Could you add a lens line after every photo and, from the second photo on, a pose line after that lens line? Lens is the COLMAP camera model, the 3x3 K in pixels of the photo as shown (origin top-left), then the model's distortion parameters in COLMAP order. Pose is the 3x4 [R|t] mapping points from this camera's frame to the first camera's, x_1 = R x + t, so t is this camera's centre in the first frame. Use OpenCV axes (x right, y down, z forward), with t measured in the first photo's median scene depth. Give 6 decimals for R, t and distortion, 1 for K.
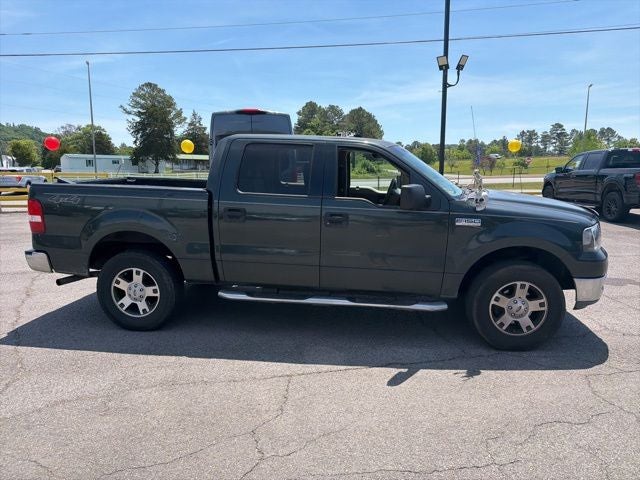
lens RADIAL K [[448.9, 0, 322.2], [0, 448.9, 241.3], [0, 0, 1]] dist [0.055513, -0.073931]
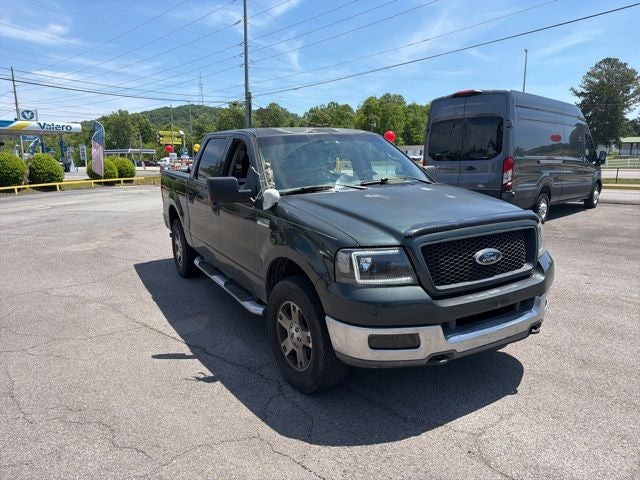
lens RADIAL K [[448.9, 0, 322.2], [0, 448.9, 241.3], [0, 0, 1]] dist [0.055513, -0.073931]
pose [[0.603237, 0.139586, -0.785252, 1.005086], [-0.115911, 0.989456, 0.086842, -0.086565], [0.789094, 0.038633, 0.613056, 0.512499]]
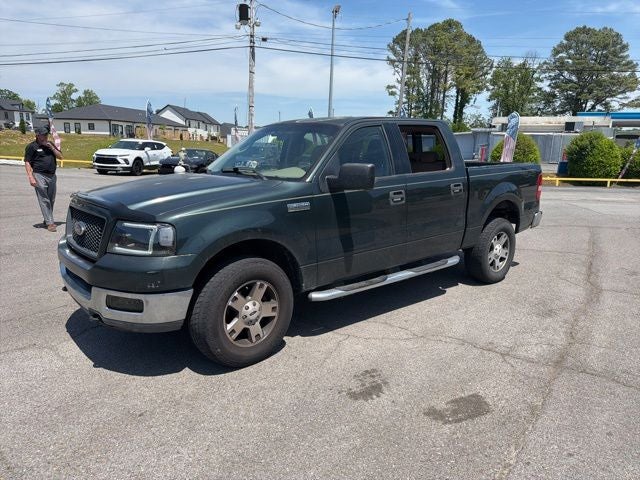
lens RADIAL K [[457.6, 0, 320.0], [0, 457.6, 240.0], [0, 0, 1]] dist [-0.002687, -0.002969]
pose [[-0.668394, 0.134506, -0.731545, 0.941472], [-0.140695, 0.942895, 0.301915, -0.316997], [0.730380, 0.304723, -0.611301, 1.914783]]
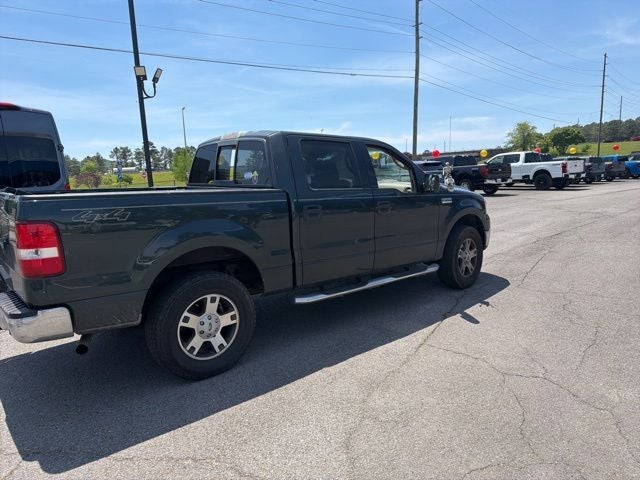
lens RADIAL K [[445.7, 0, 321.4], [0, 445.7, 232.3], [0, 0, 1]] dist [0.054678, -0.071706]
pose [[0.666615, -0.122194, 0.735318, -0.871804], [0.161273, 0.986750, 0.017773, -0.030521], [-0.727747, 0.106739, 0.677489, 0.338209]]
